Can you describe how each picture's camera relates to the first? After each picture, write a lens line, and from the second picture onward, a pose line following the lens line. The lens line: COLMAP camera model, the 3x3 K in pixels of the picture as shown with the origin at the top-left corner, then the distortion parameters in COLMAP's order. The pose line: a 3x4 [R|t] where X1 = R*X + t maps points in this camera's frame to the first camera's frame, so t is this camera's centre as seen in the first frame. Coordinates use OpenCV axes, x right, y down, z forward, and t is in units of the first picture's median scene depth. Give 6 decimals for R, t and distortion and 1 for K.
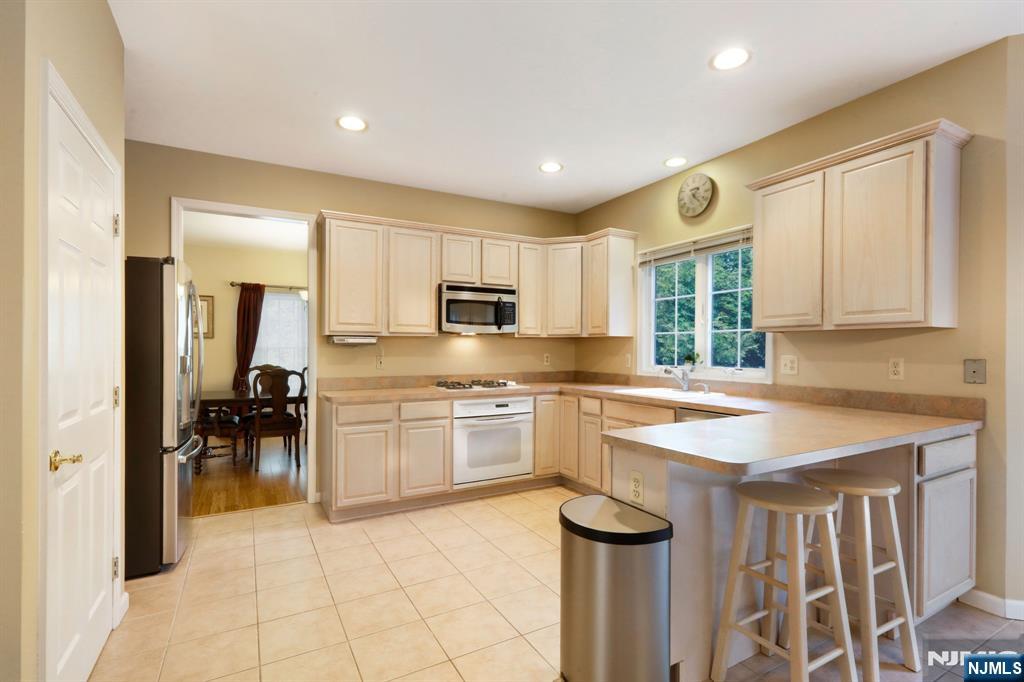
lens RADIAL K [[470.7, 0, 508.9], [0, 470.7, 349.0], [0, 0, 1]] dist [0.009345, -0.001110]
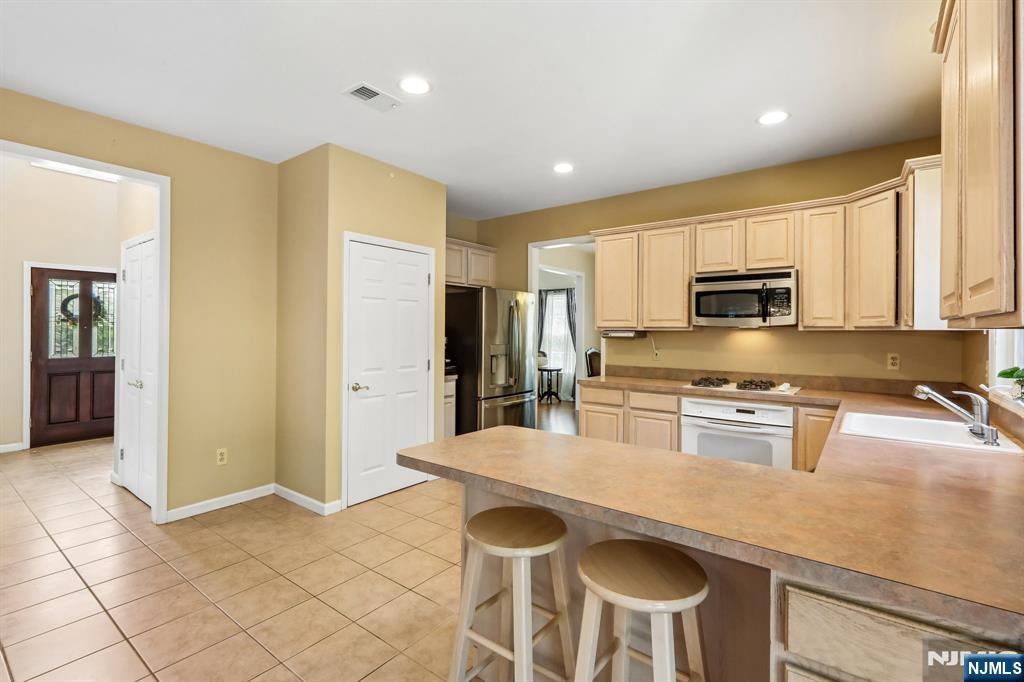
lens RADIAL K [[470.7, 0, 513.1], [0, 470.7, 330.7], [0, 0, 1]] dist [0.009345, -0.001110]
pose [[0.414109, 0.000107, -0.910227, 0.584918], [-0.007428, 0.999967, -0.003262, -0.020582], [0.910197, 0.008112, 0.414097, 0.256112]]
